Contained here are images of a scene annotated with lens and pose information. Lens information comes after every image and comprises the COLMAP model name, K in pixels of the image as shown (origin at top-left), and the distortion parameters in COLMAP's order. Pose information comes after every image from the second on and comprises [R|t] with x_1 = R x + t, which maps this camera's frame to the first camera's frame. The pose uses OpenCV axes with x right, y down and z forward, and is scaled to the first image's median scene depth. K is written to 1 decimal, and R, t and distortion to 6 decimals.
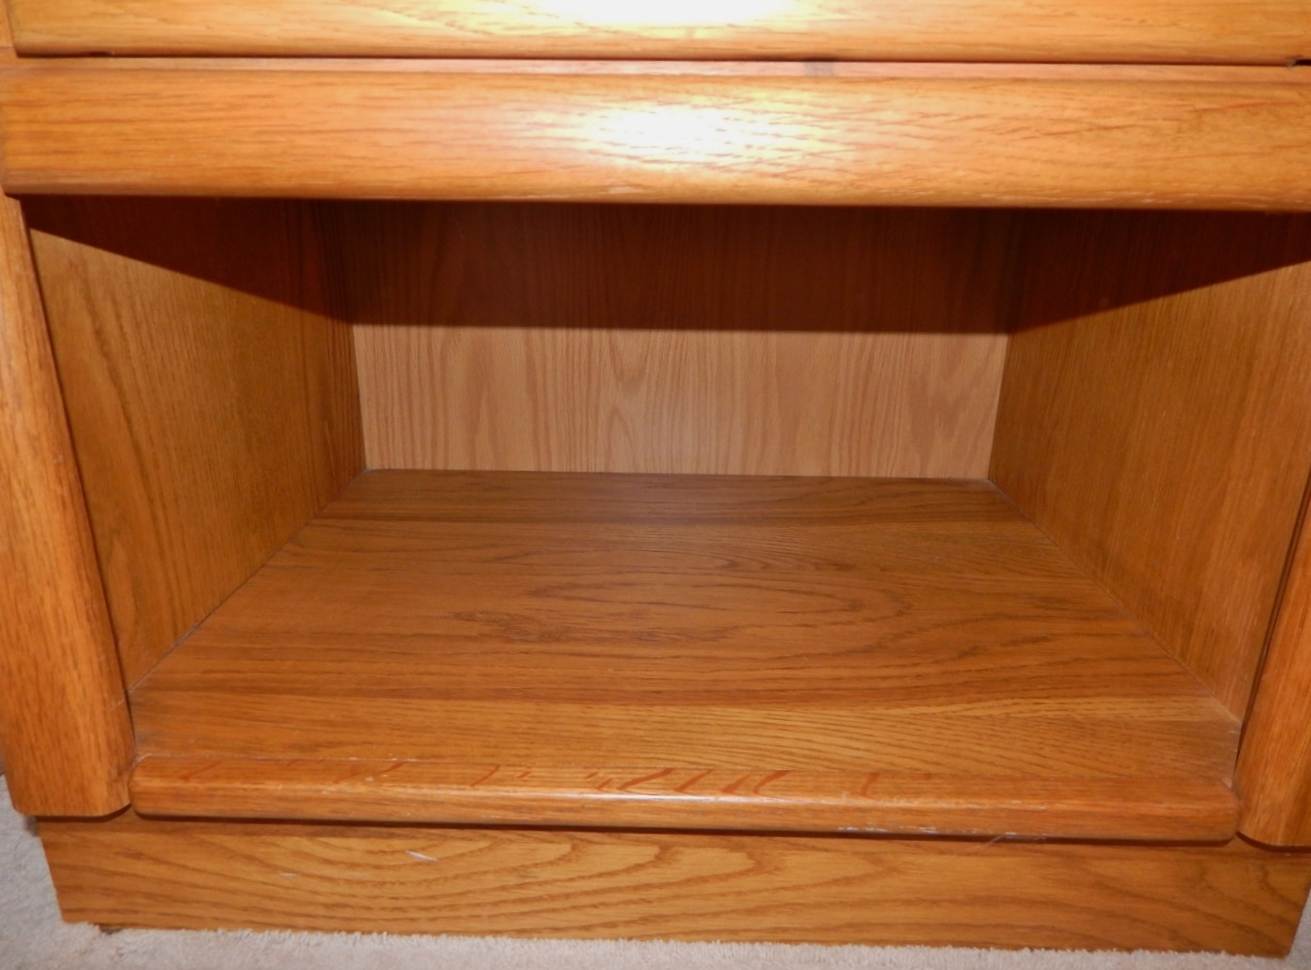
lens RADIAL K [[877.8, 0, 655.8], [0, 877.8, 483.8], [0, 0, 1]] dist [-0.000172, -0.001081]
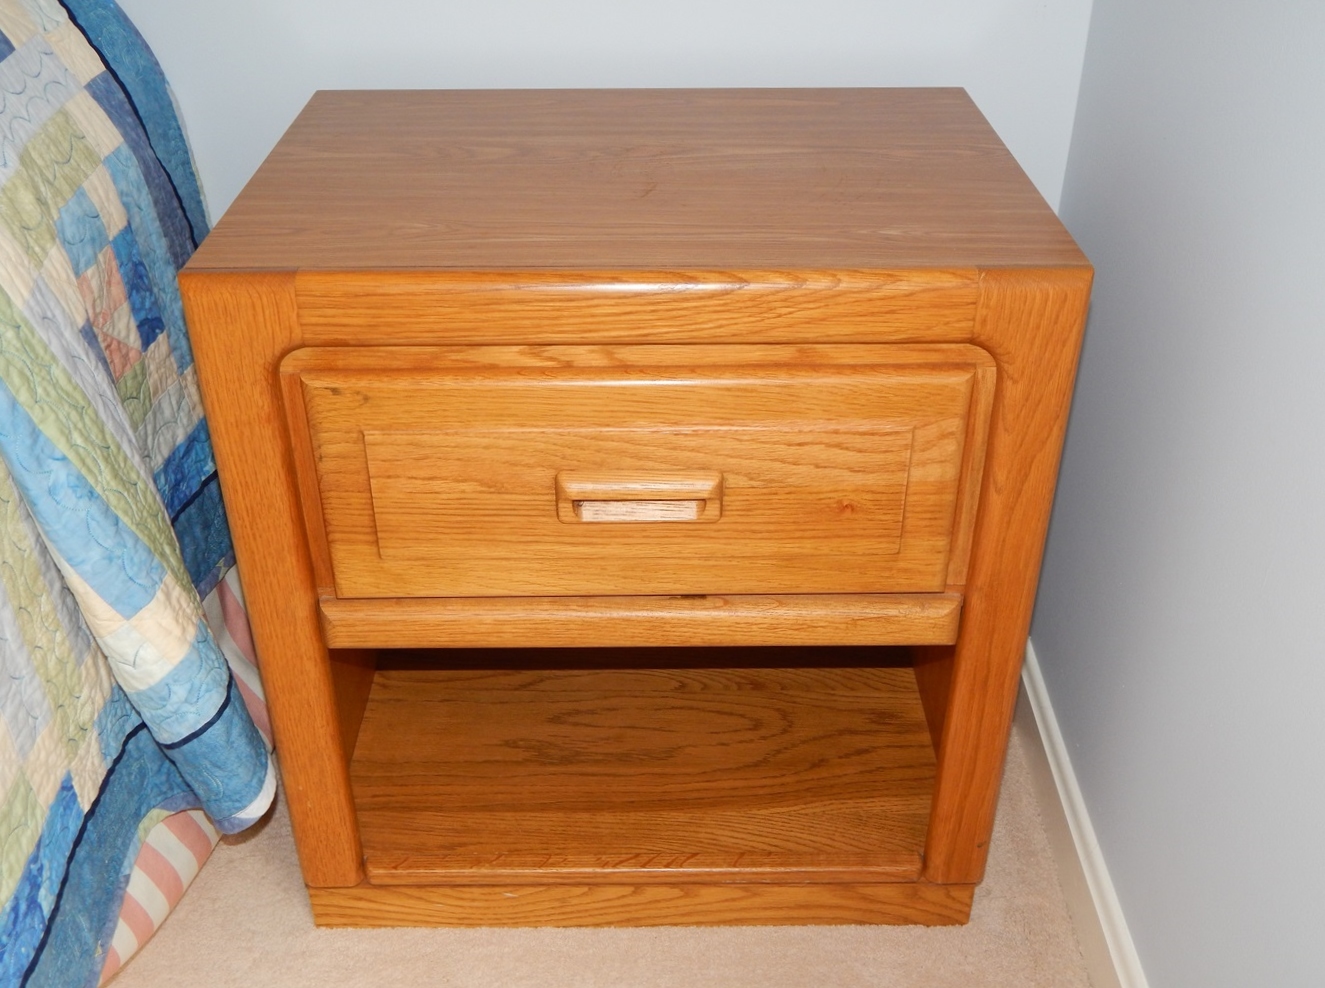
lens RADIAL K [[1346.4, 0, 666.4], [0, 1346.4, 495.7], [0, 0, 1]] dist [0.008631, 0.000000]
pose [[0.999570, -0.024283, 0.016458, 0.045533], [0.019706, 0.971446, 0.236443, -1.087507], [-0.021729, -0.236017, 0.971506, -1.623066]]
